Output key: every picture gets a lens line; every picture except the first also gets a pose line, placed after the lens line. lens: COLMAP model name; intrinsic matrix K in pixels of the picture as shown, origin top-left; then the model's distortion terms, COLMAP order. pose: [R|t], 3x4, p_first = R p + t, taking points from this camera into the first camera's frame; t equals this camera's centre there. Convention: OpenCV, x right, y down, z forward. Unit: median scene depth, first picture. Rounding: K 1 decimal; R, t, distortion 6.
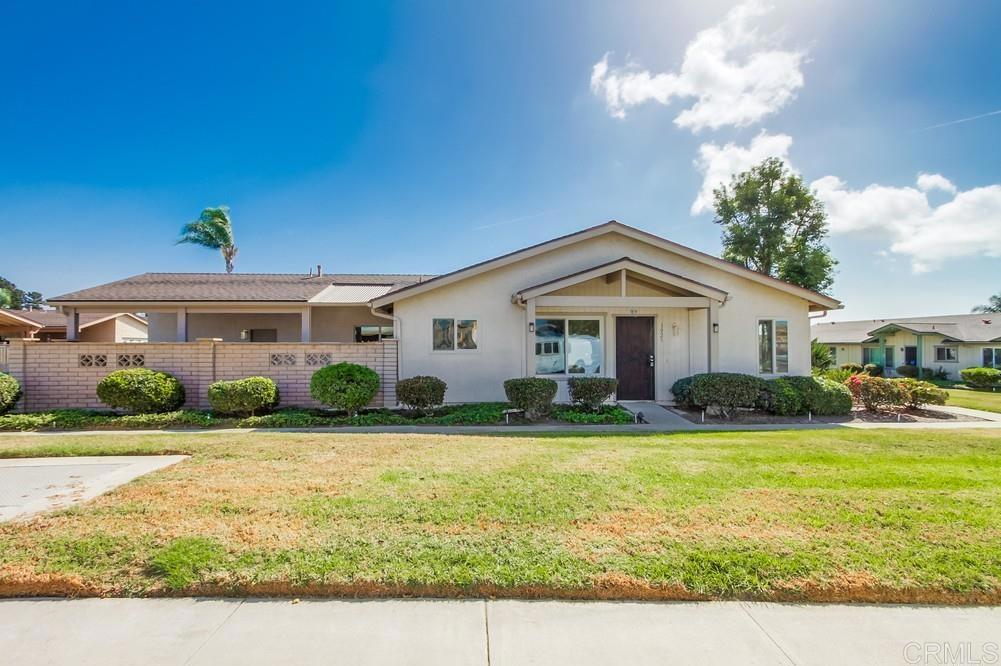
lens RADIAL K [[508.3, 0, 446.5], [0, 508.3, 347.0], [0, 0, 1]] dist [0.017198, -0.000066]
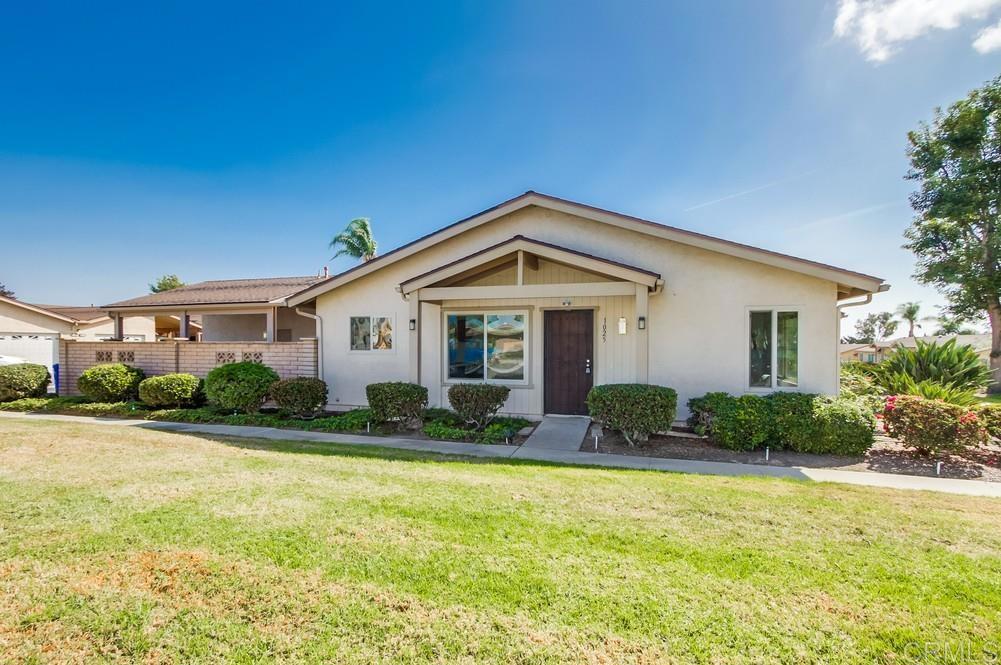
lens RADIAL K [[508.3, 0, 446.5], [0, 508.3, 346.5], [0, 0, 1]] dist [0.017198, -0.000066]
pose [[0.925494, 0.005714, -0.378718, 0.497465], [-0.006871, 0.999975, -0.001704, 0.000063], [0.378699, 0.004179, 0.925511, 0.196110]]
